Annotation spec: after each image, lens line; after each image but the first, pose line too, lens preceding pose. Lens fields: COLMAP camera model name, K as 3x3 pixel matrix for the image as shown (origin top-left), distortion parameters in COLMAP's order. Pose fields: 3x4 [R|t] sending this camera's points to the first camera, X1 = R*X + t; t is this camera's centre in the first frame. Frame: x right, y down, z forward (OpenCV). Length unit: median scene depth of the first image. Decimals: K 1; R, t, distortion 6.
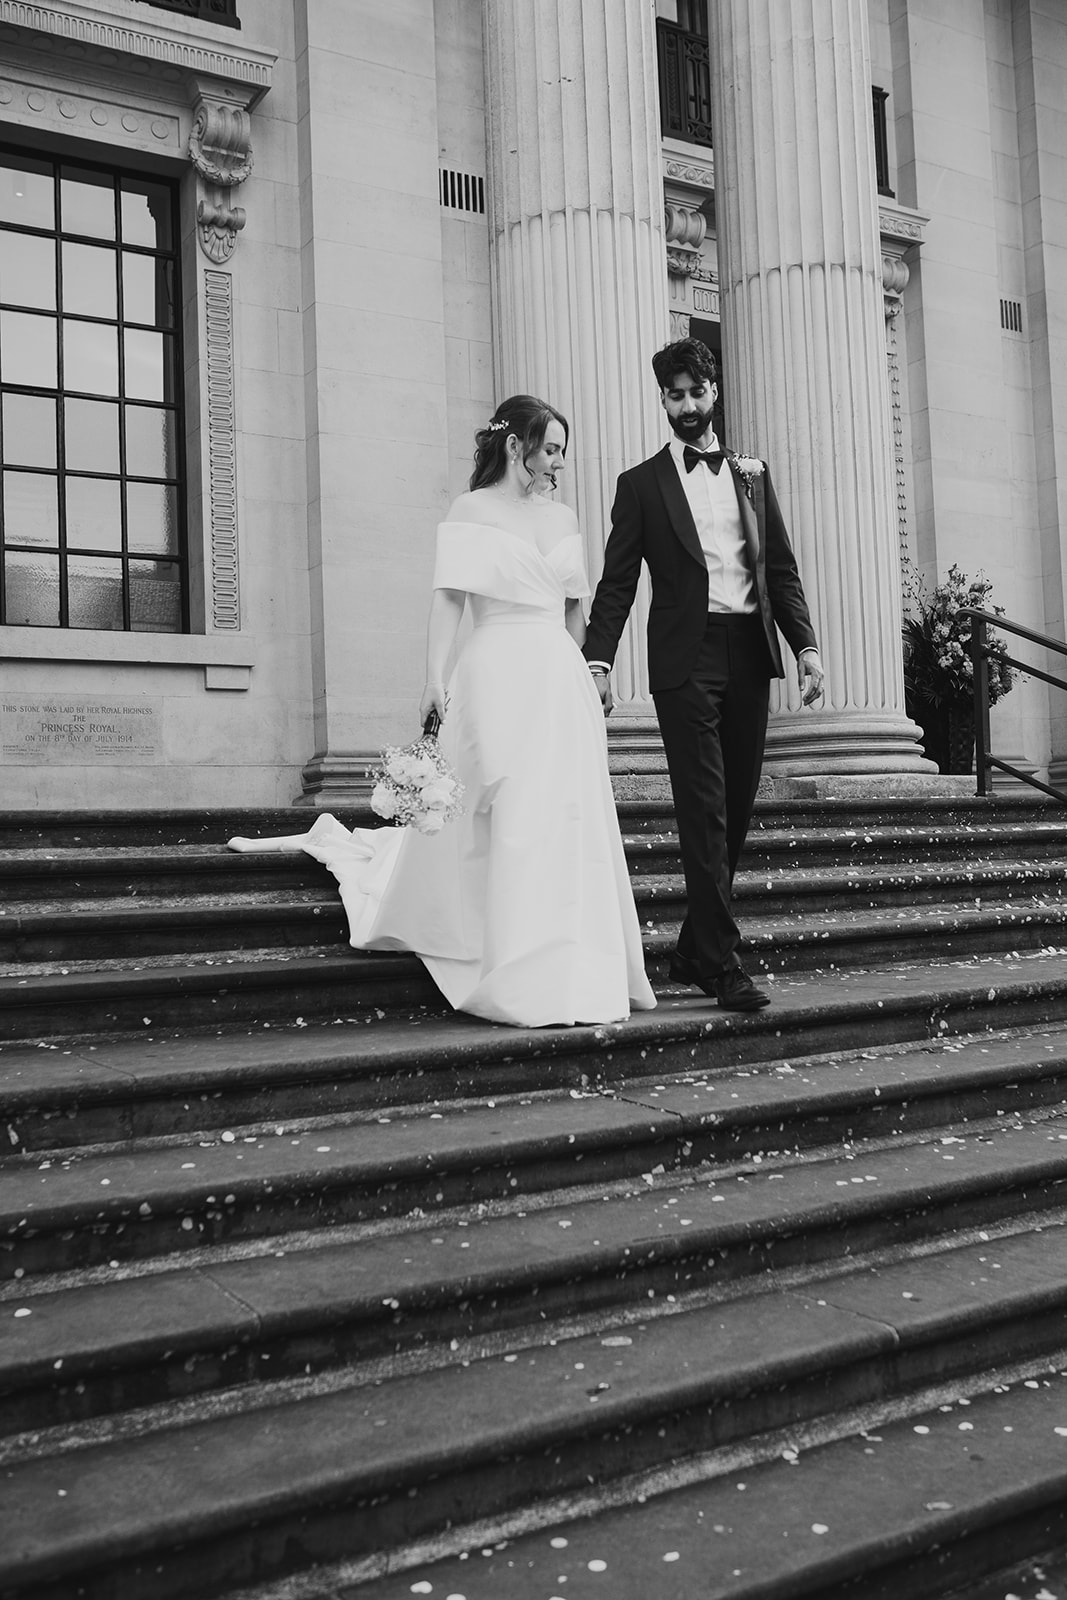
lens RADIAL K [[1645.2, 0, 533.5], [0, 1645.2, 800.0], [0, 0, 1]] dist [-0.014981, 0.004941]
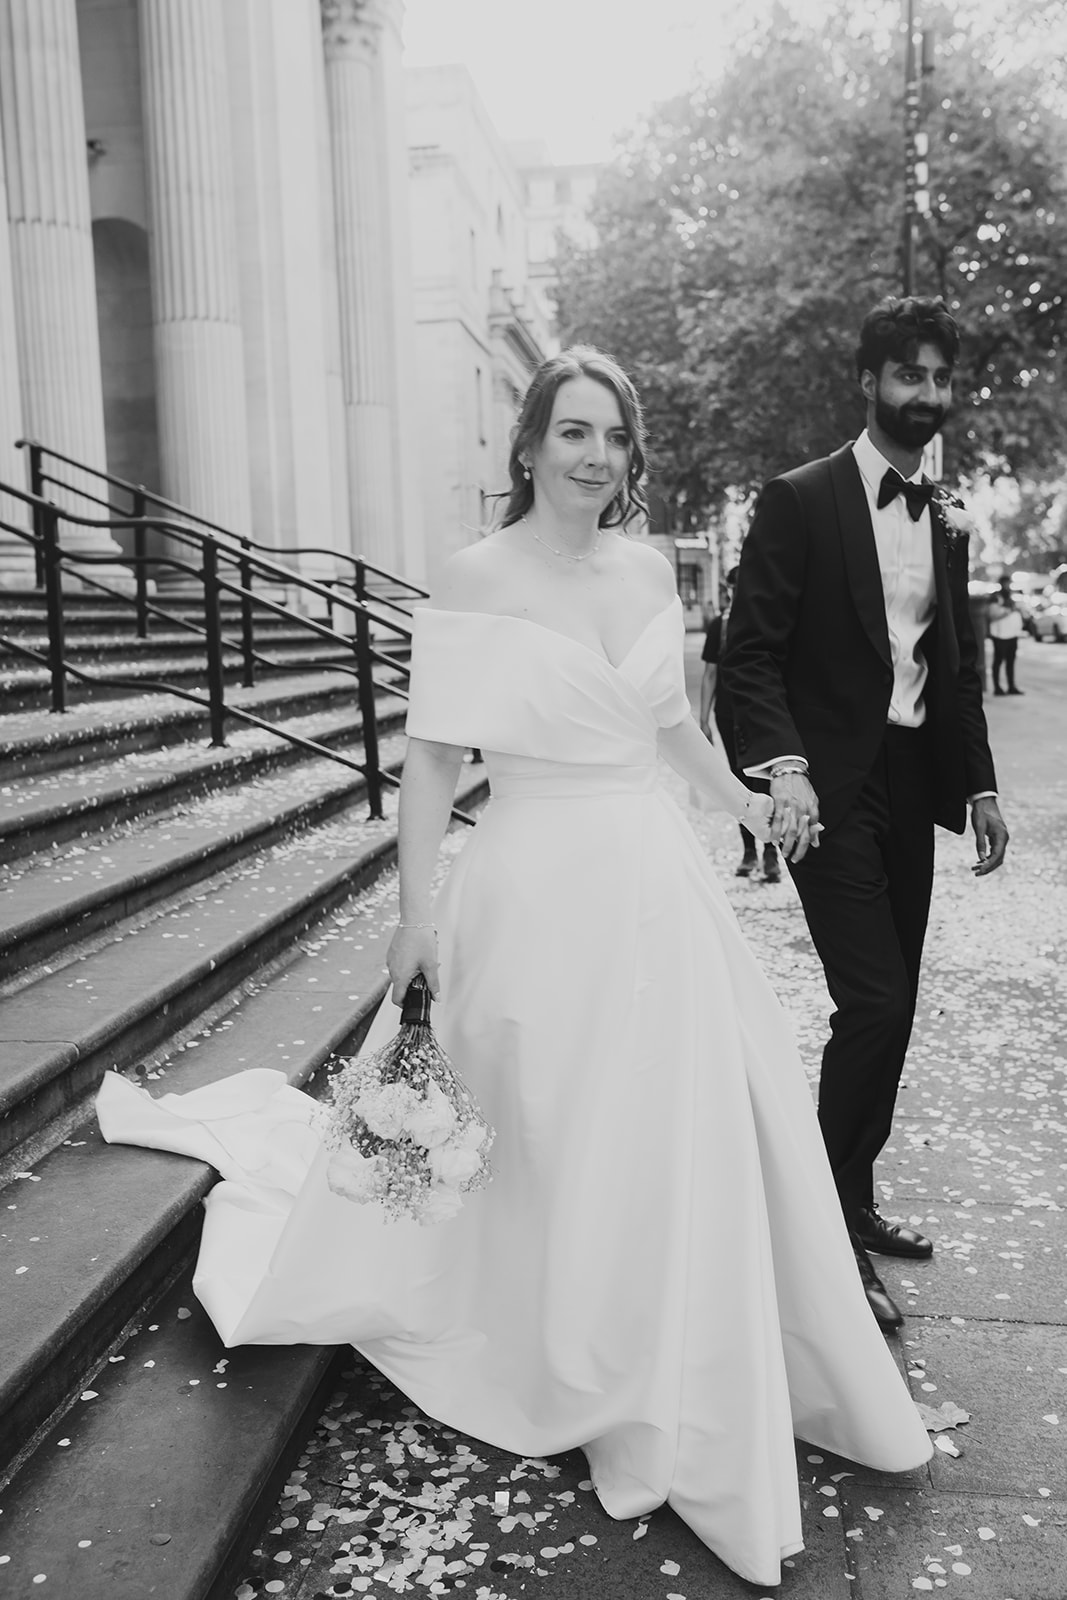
lens RADIAL K [[1645.2, 0, 533.5], [0, 1645.2, 800.0], [0, 0, 1]] dist [-0.014981, 0.004941]
pose [[0.635572, -0.071020, 0.768768, -0.388753], [-0.005250, 0.995339, 0.096292, 0.063658], [-0.772024, -0.065236, 0.632237, 0.117963]]
